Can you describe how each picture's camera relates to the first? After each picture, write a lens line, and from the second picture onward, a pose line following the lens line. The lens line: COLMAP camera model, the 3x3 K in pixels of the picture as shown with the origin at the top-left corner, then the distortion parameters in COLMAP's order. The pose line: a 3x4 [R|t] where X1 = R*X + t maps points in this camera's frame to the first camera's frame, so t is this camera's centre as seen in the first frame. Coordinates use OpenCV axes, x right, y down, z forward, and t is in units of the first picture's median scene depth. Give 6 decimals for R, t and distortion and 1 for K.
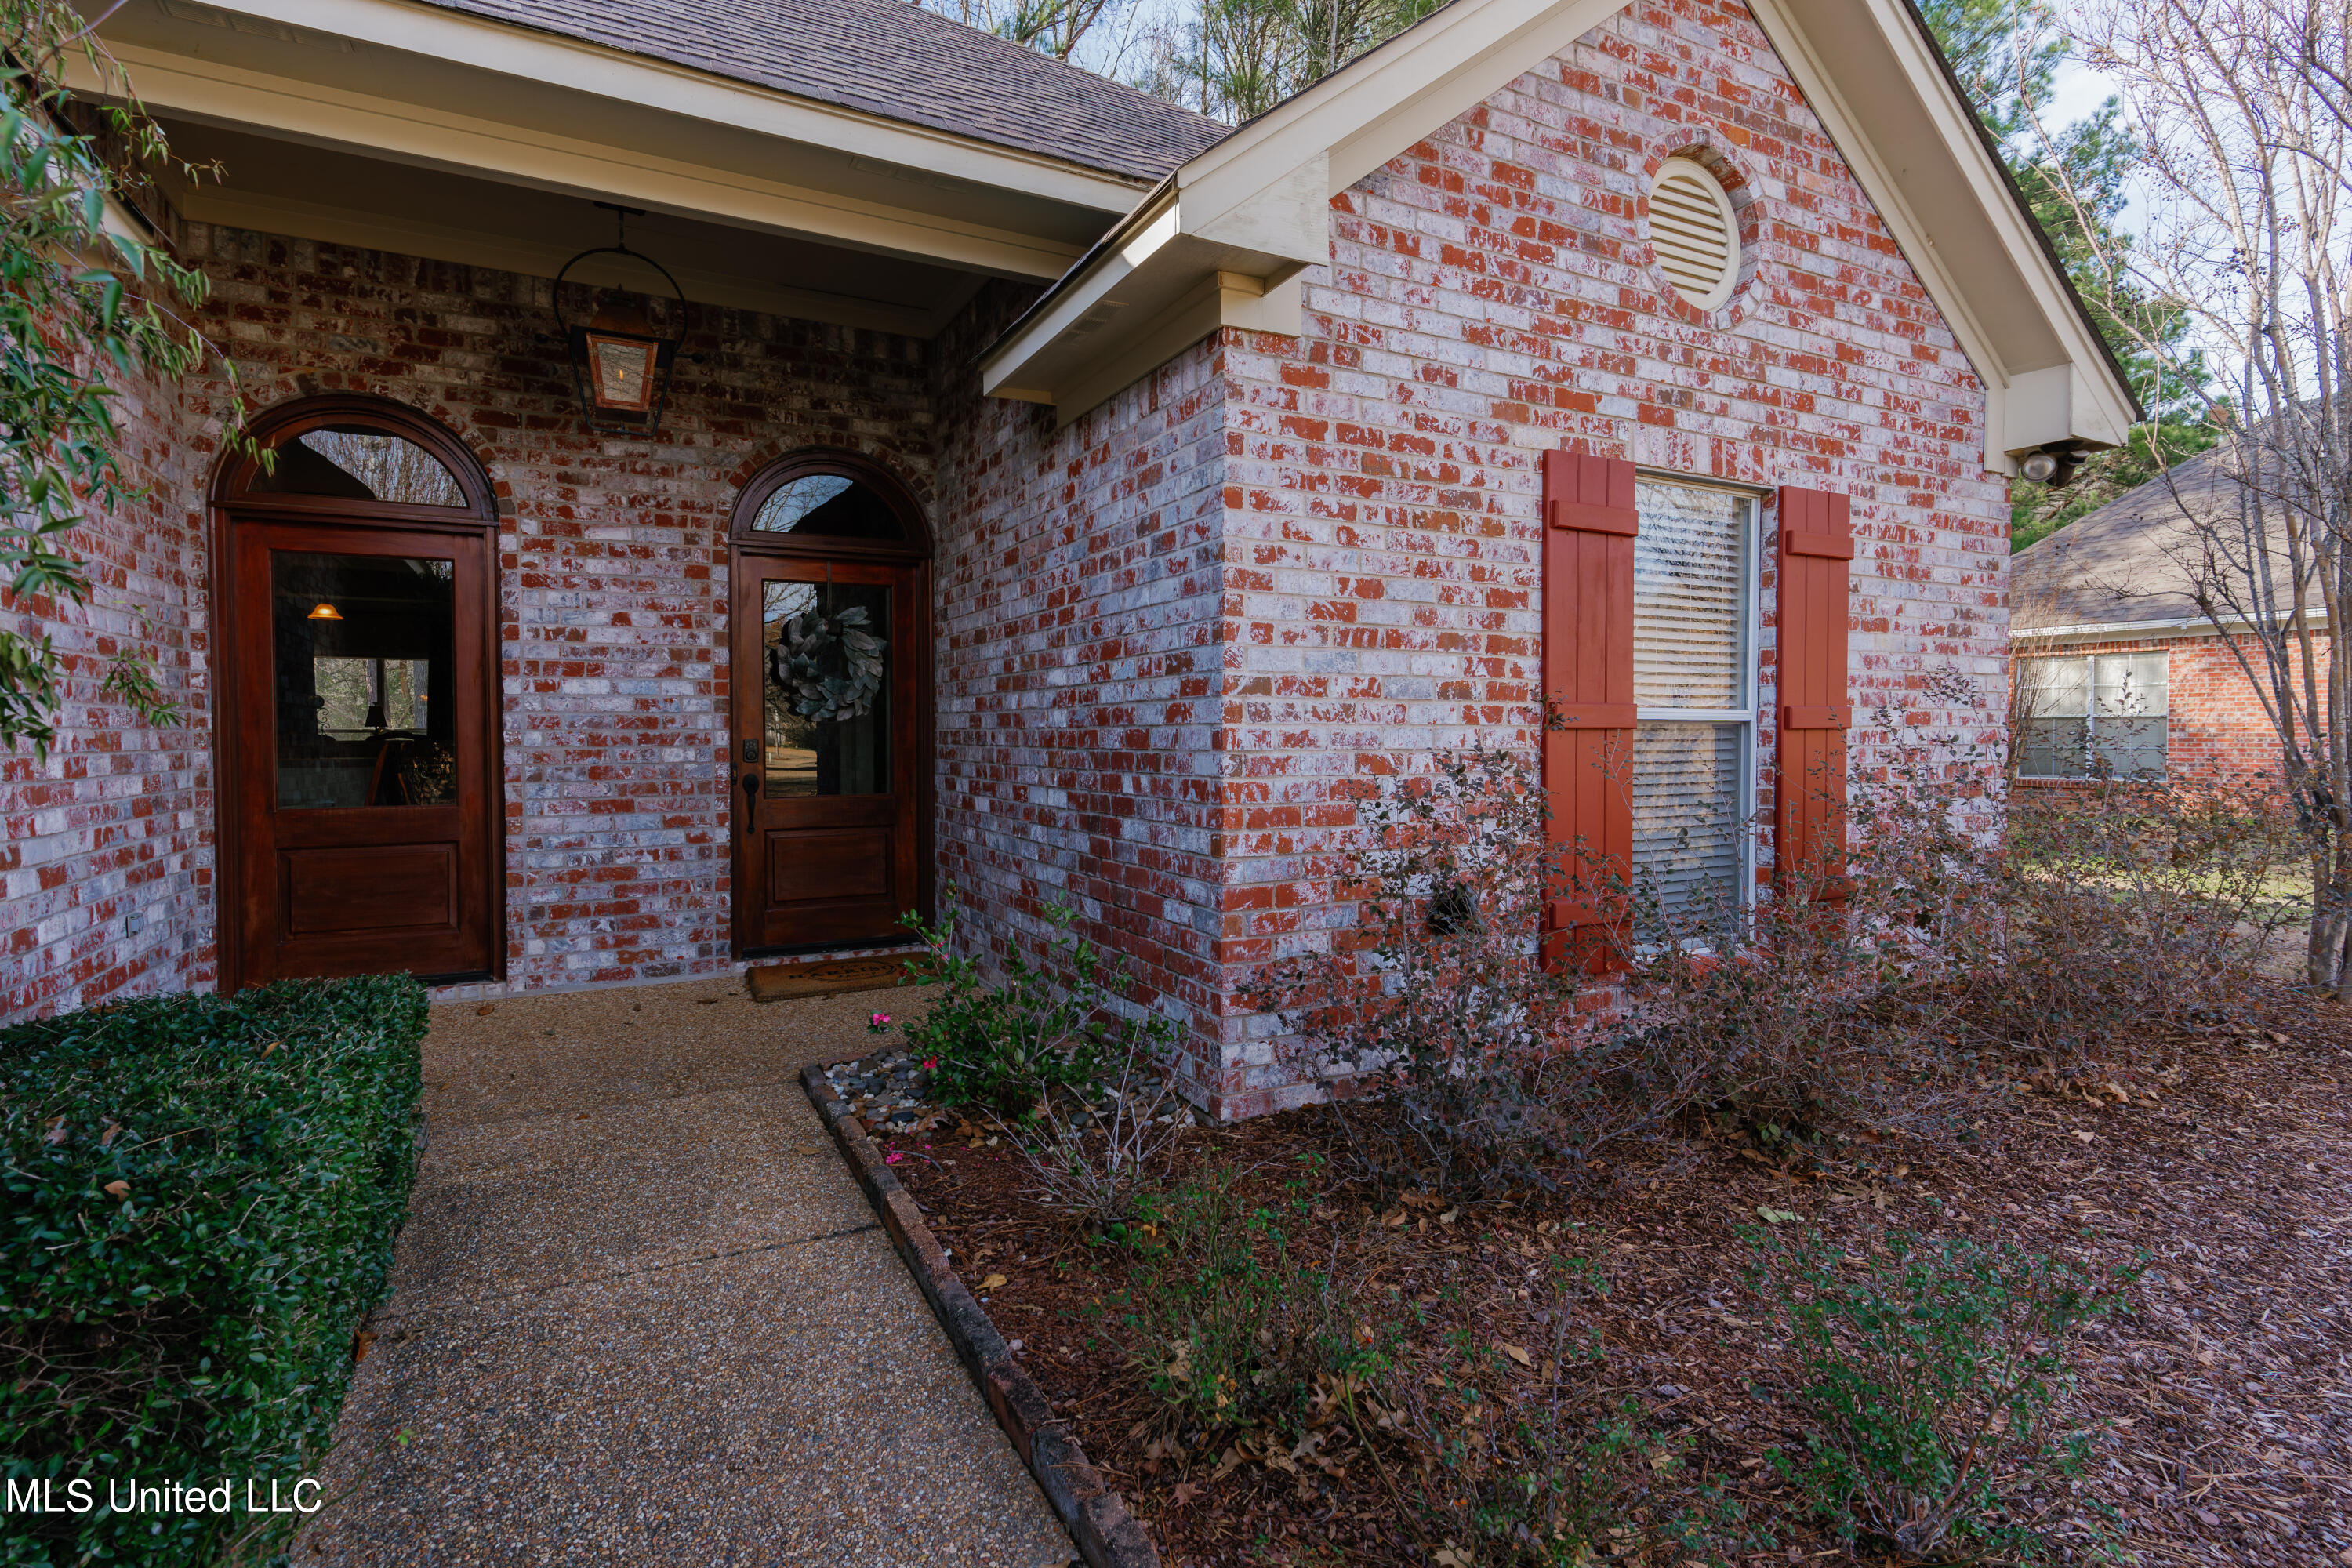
lens RADIAL K [[1136.4, 0, 1182.4], [0, 1136.4, 744.0], [0, 0, 1]] dist [0.001310, 0.000434]
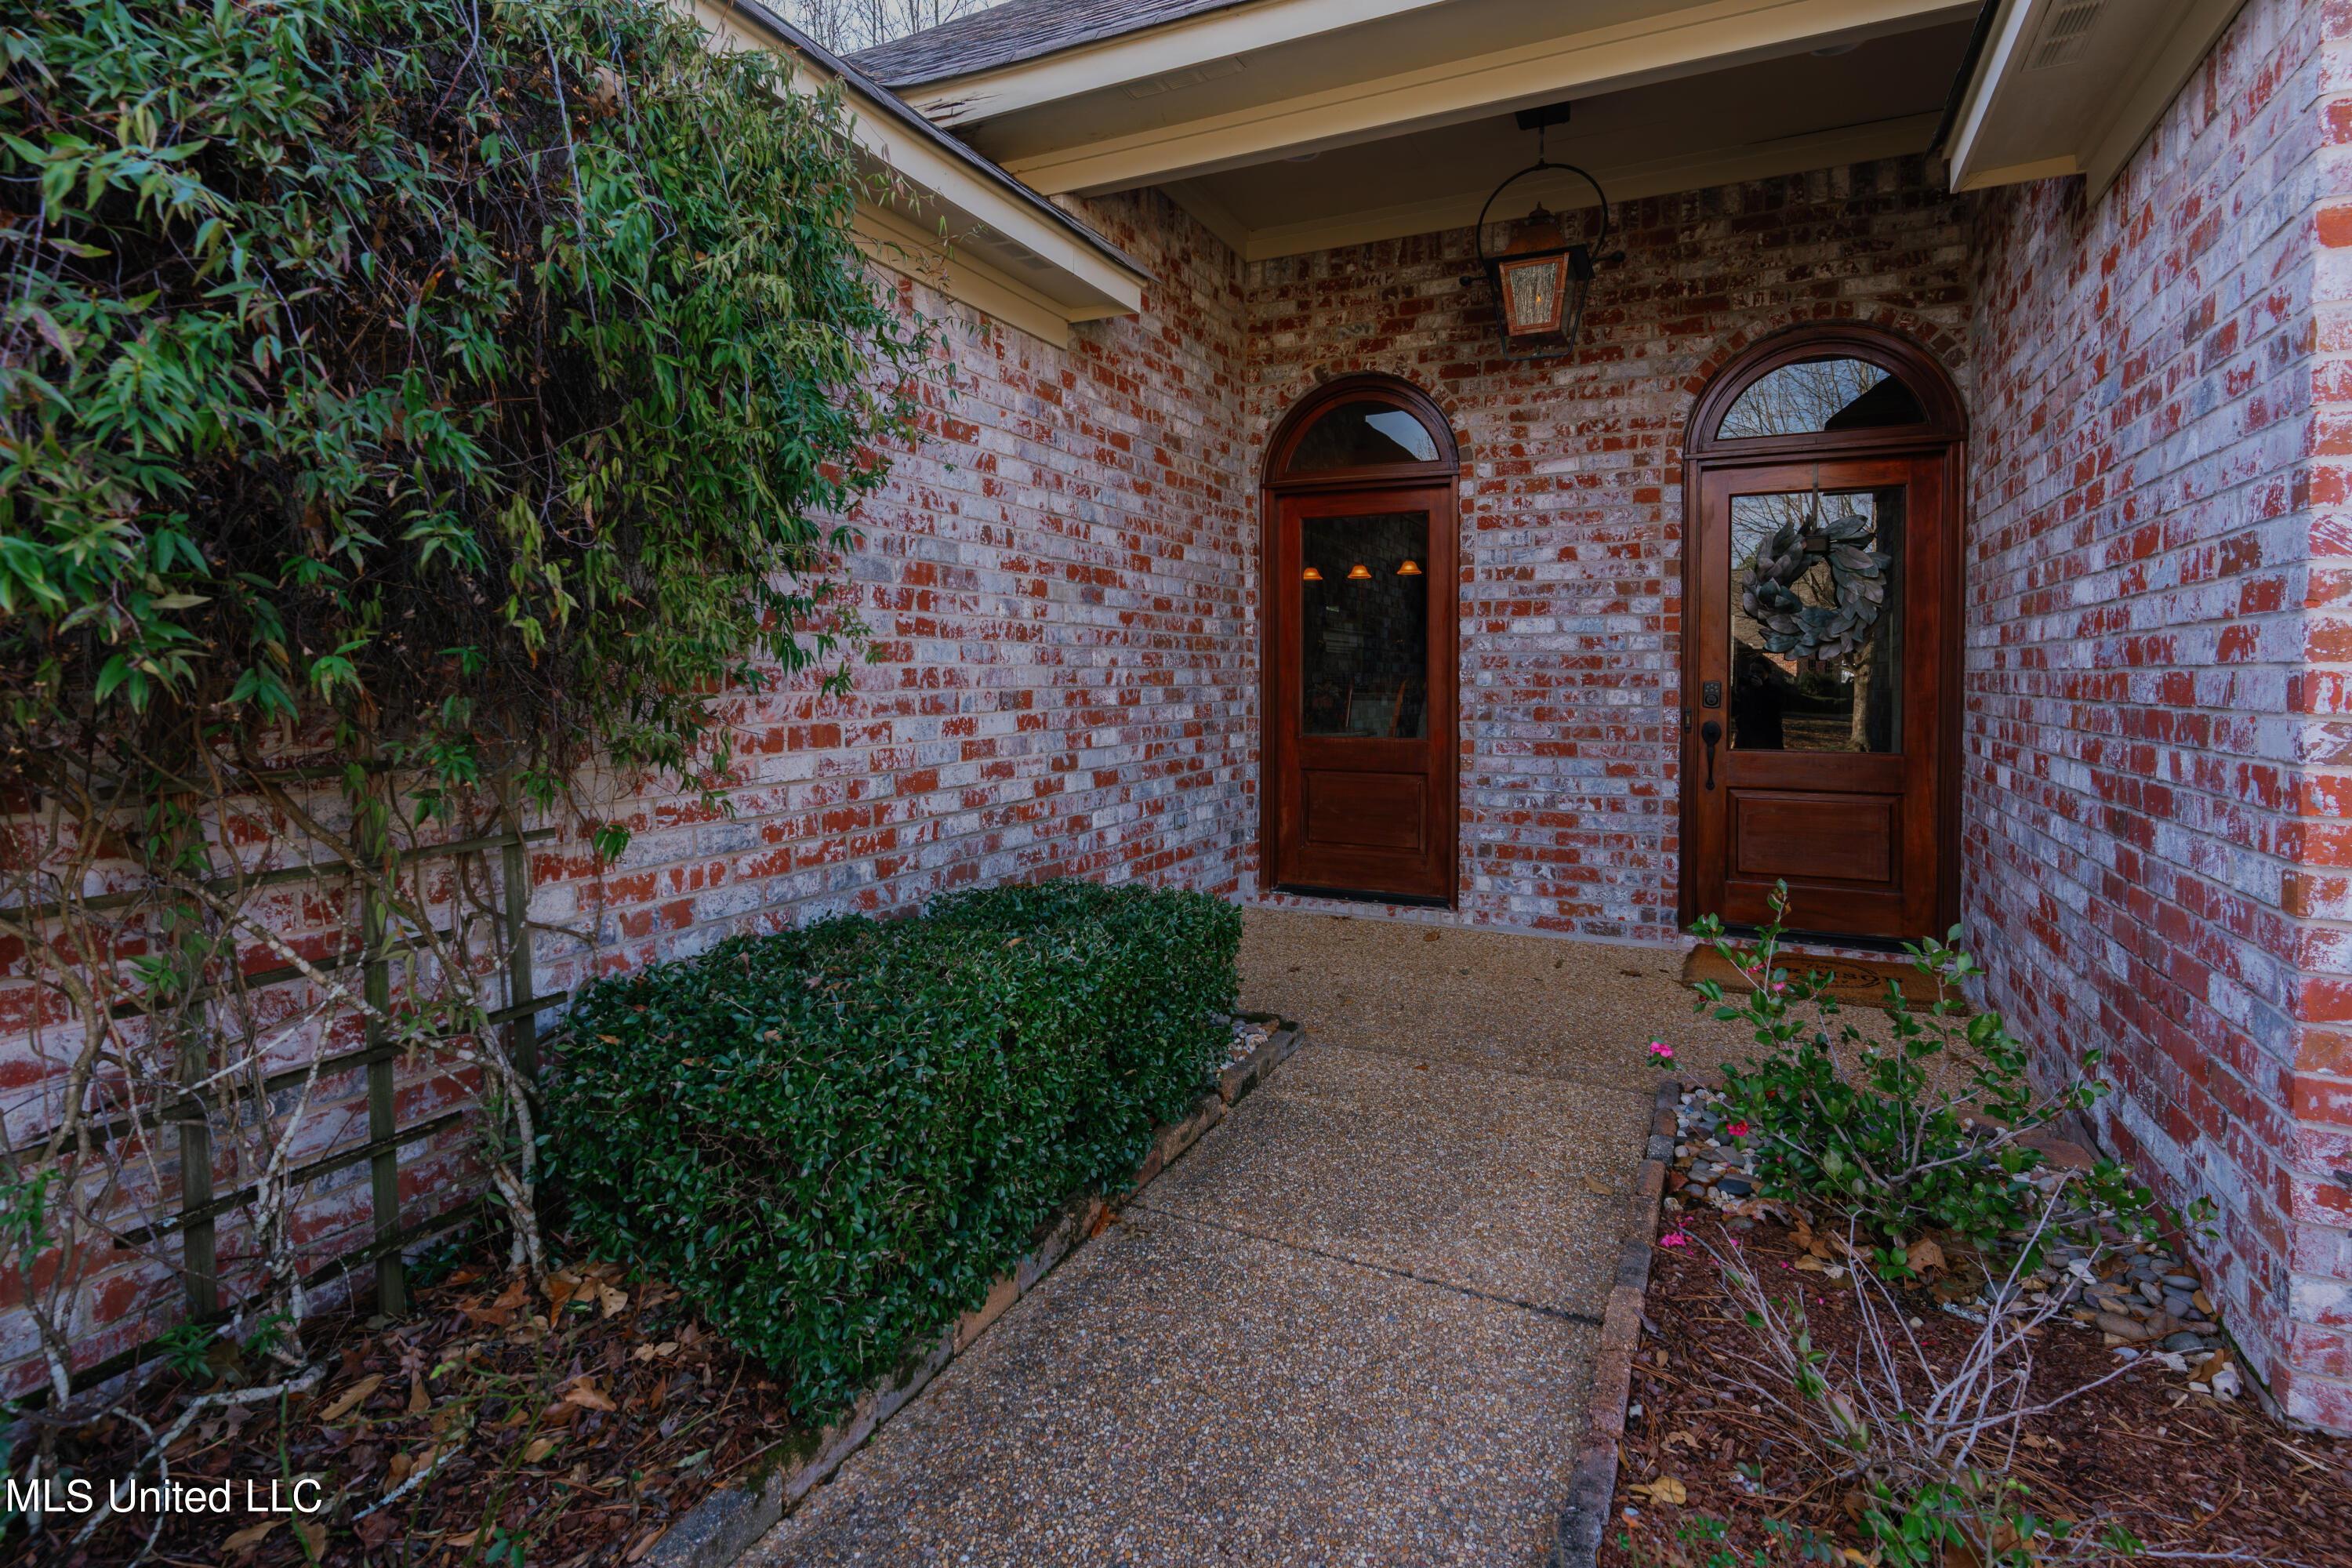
lens RADIAL K [[1155.3, 0, 1186.2], [0, 1155.3, 680.2], [0, 0, 1]] dist [0.000121, 0.000292]
pose [[0.596872, 0.010527, -0.802267, 0.125625], [-0.012833, 0.999911, 0.003573, -0.004129], [0.802234, 0.008163, 0.596954, 0.214831]]
